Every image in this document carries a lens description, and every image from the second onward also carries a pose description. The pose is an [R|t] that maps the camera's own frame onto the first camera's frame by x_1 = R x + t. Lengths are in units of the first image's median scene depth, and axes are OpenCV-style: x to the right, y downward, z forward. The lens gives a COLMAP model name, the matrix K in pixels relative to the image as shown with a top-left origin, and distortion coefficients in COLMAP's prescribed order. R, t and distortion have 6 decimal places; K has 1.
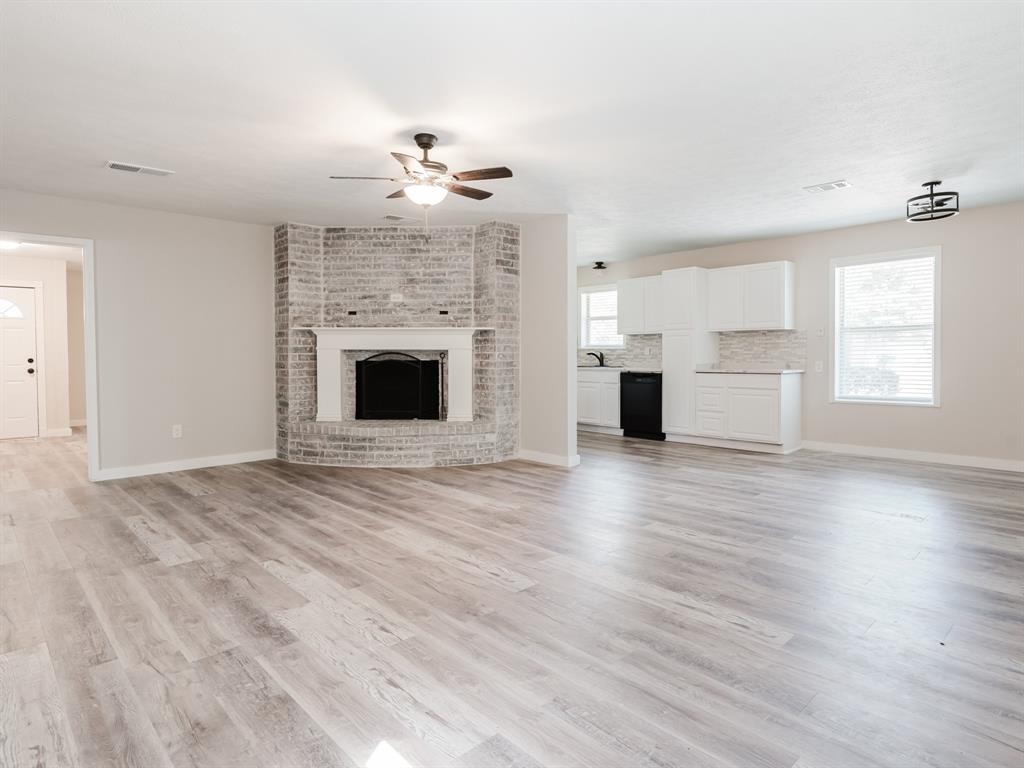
lens RADIAL K [[537.0, 0, 512.0], [0, 537.0, 384.0], [0, 0, 1]] dist [0.001413, 0.000070]
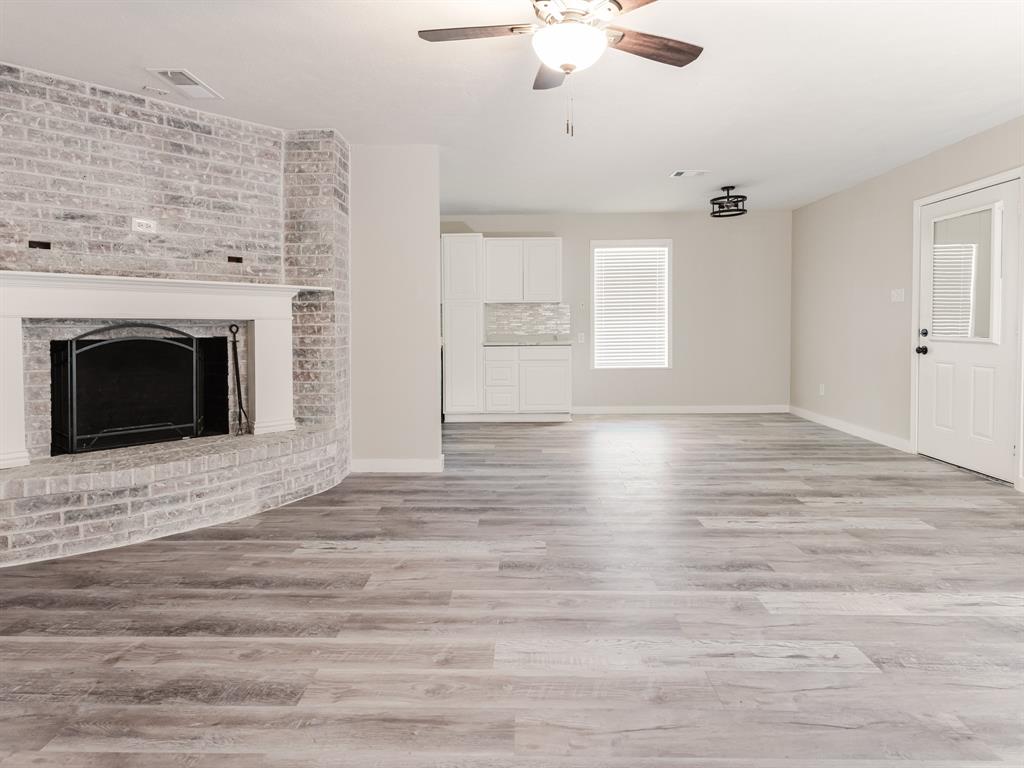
lens RADIAL K [[540.6, 0, 511.0], [0, 540.6, 353.2], [0, 0, 1]] dist [0.001942, 0.000348]
pose [[0.724713, -0.035294, 0.688146, -0.331866], [0.039680, 0.999168, 0.009458, -0.018909], [-0.687908, 0.020451, 0.725510, 0.337332]]
